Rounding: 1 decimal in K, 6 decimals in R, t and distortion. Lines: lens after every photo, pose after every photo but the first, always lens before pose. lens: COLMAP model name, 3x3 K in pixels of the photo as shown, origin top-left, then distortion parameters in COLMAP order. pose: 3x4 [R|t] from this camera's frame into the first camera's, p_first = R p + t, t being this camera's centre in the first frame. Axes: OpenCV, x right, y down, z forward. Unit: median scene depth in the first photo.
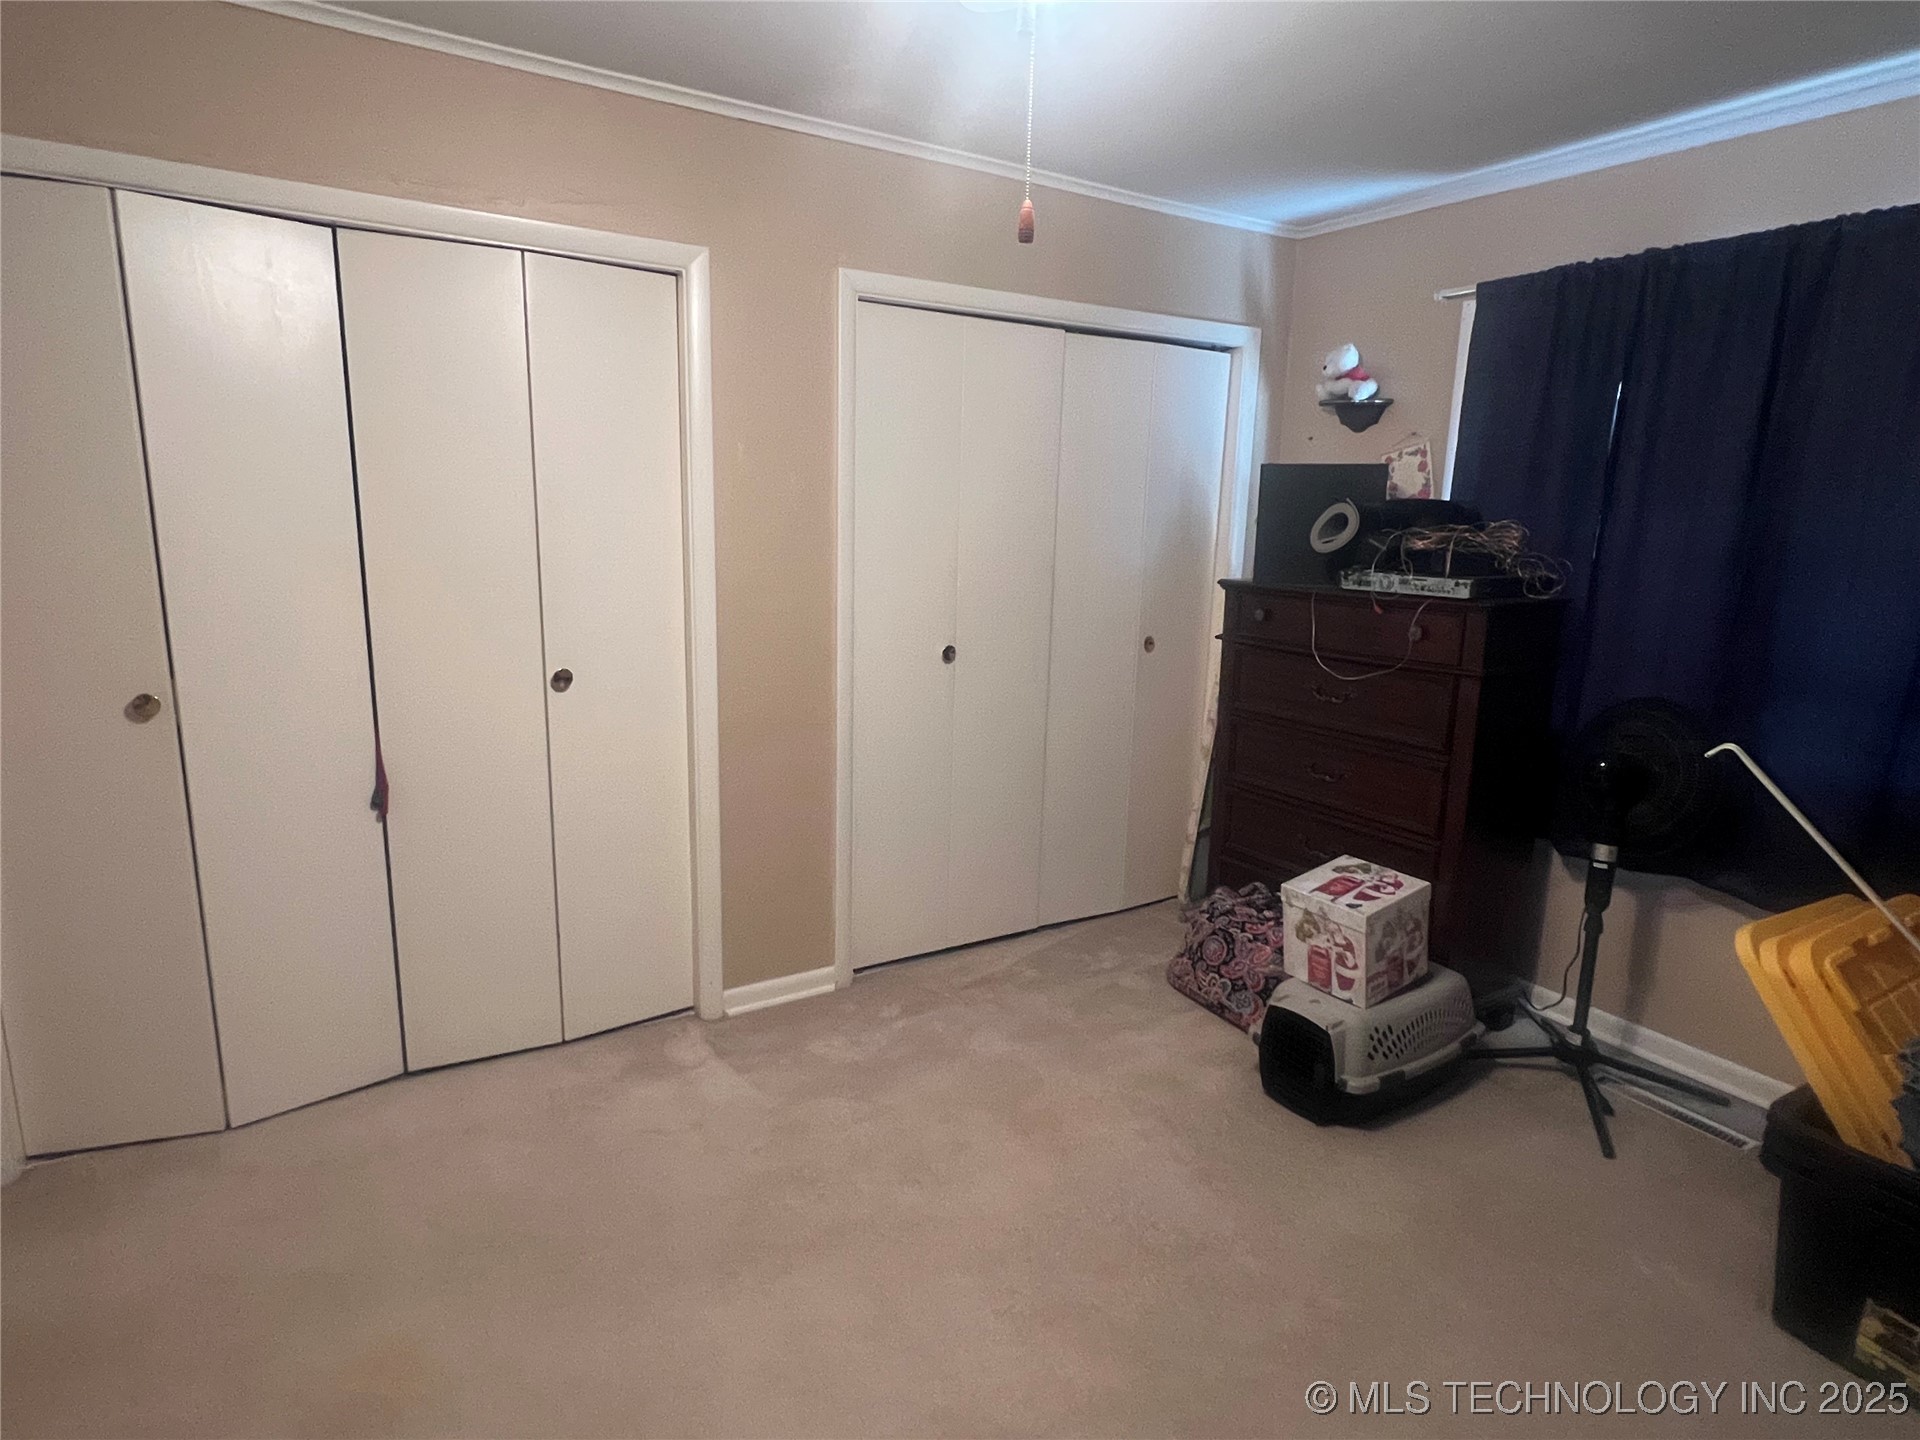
lens RADIAL K [[1066.4, 0, 968.4], [0, 1066.4, 721.6], [0, 0, 1]] dist [-0.005334, 0.003559]
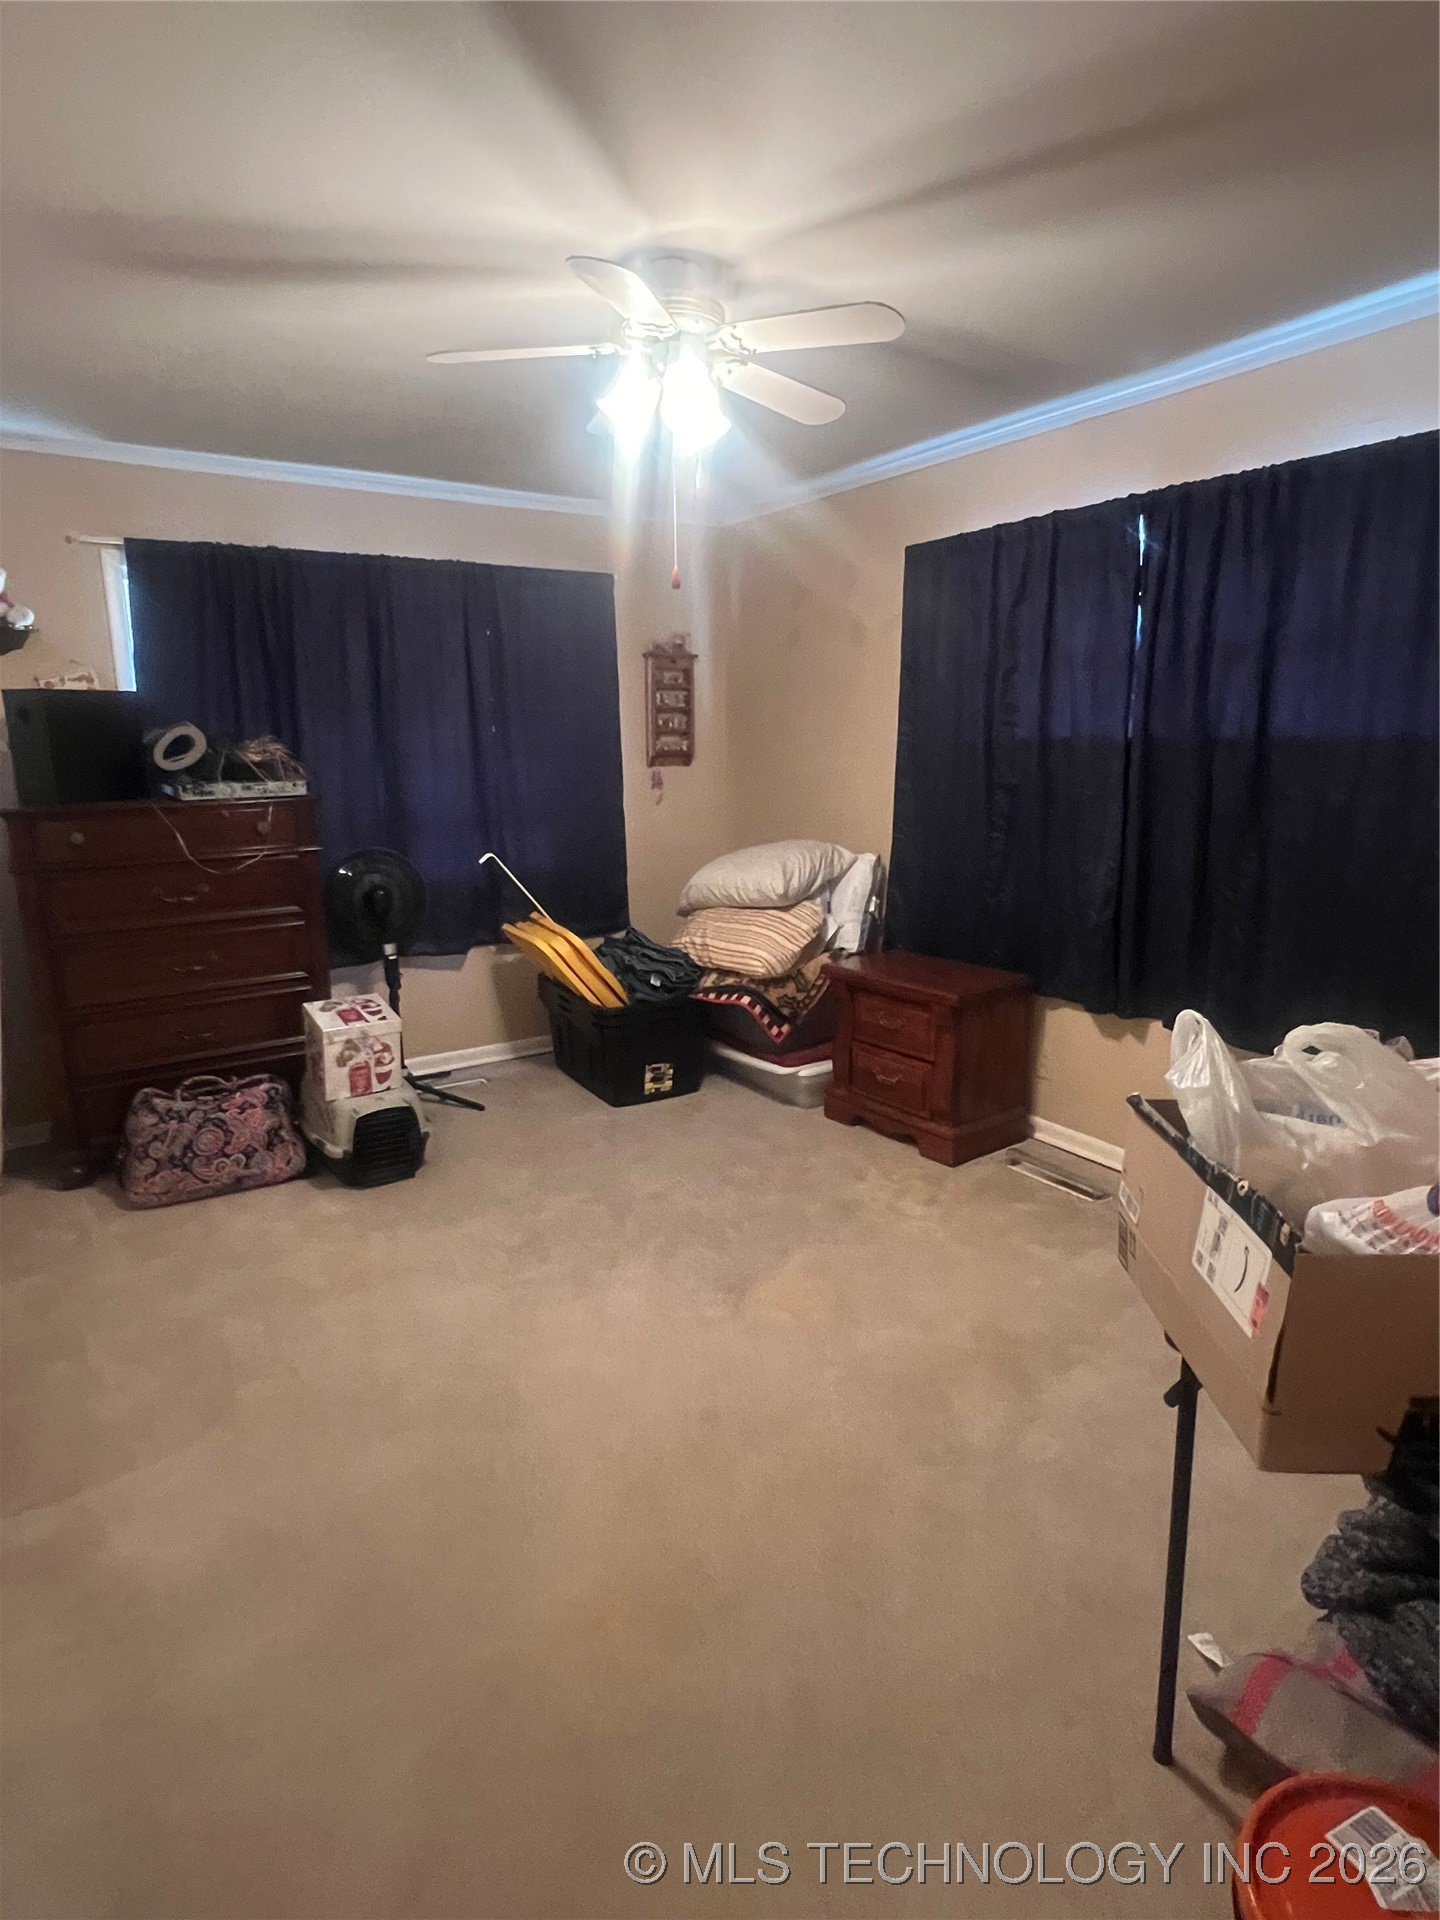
lens RADIAL K [[1066.4, 0, 718.9], [0, 1066.4, 945.5], [0, 0, 1]] dist [-0.005334, 0.003559]
pose [[-0.011033, -0.220797, 0.975257, -0.866642], [0.207134, 0.953658, 0.218250, -0.114181], [-0.978250, 0.204417, 0.035213, 0.455608]]
